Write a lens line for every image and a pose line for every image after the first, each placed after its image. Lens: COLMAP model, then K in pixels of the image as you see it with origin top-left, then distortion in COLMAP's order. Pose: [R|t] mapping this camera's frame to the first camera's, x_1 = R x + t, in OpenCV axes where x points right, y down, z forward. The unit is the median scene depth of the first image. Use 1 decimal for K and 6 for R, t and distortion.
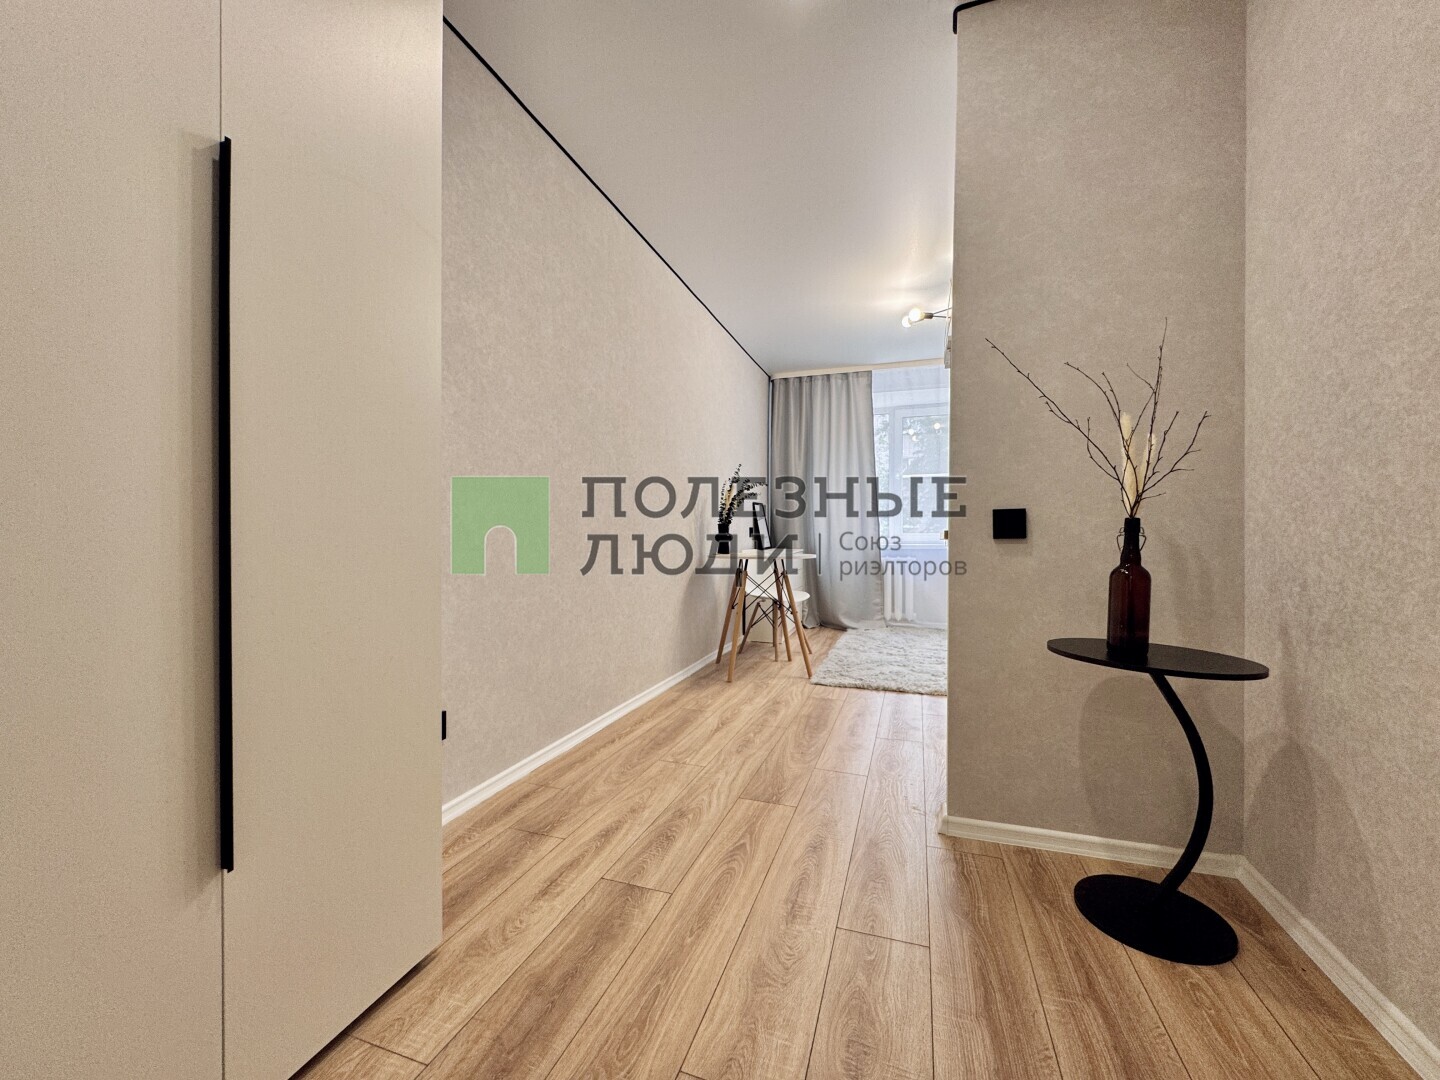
lens RADIAL K [[580.2, 0, 720.0], [0, 580.2, 540.0], [0, 0, 1]] dist [-0.003684, 0.000280]
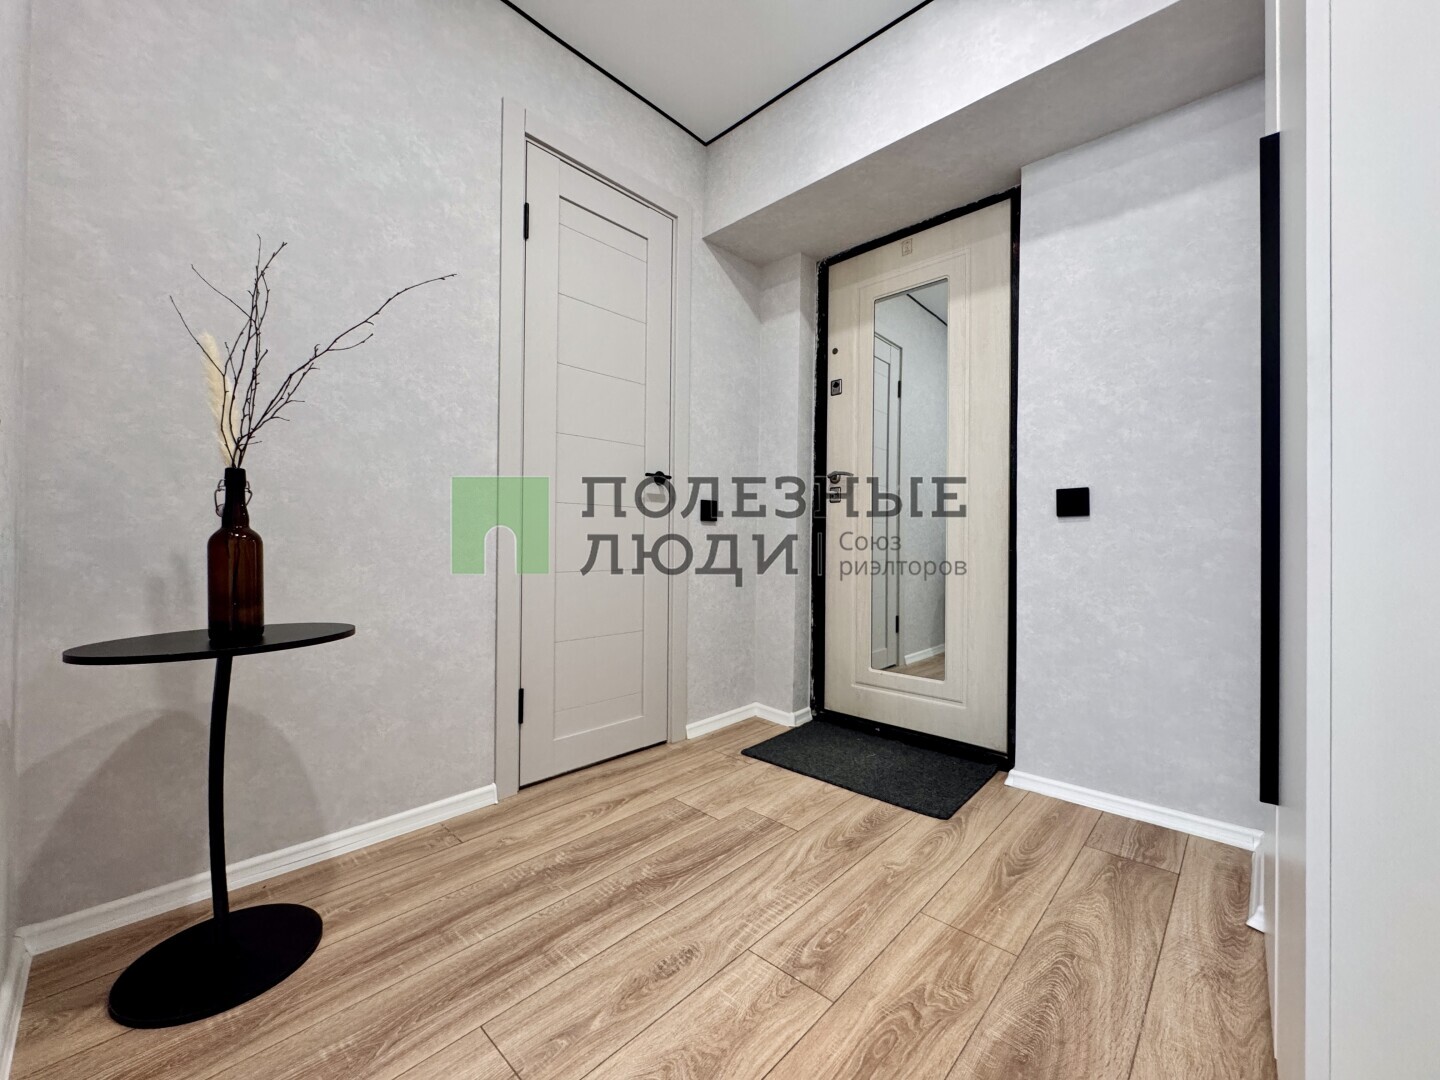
lens RADIAL K [[580.2, 0, 720.0], [0, 580.2, 540.0], [0, 0, 1]] dist [-0.003684, 0.000280]
pose [[-0.909592, -0.011930, 0.415331, -0.249875], [-0.007398, 0.999894, 0.012518, 0.051409], [-0.415437, 0.008313, -0.909584, 1.655081]]
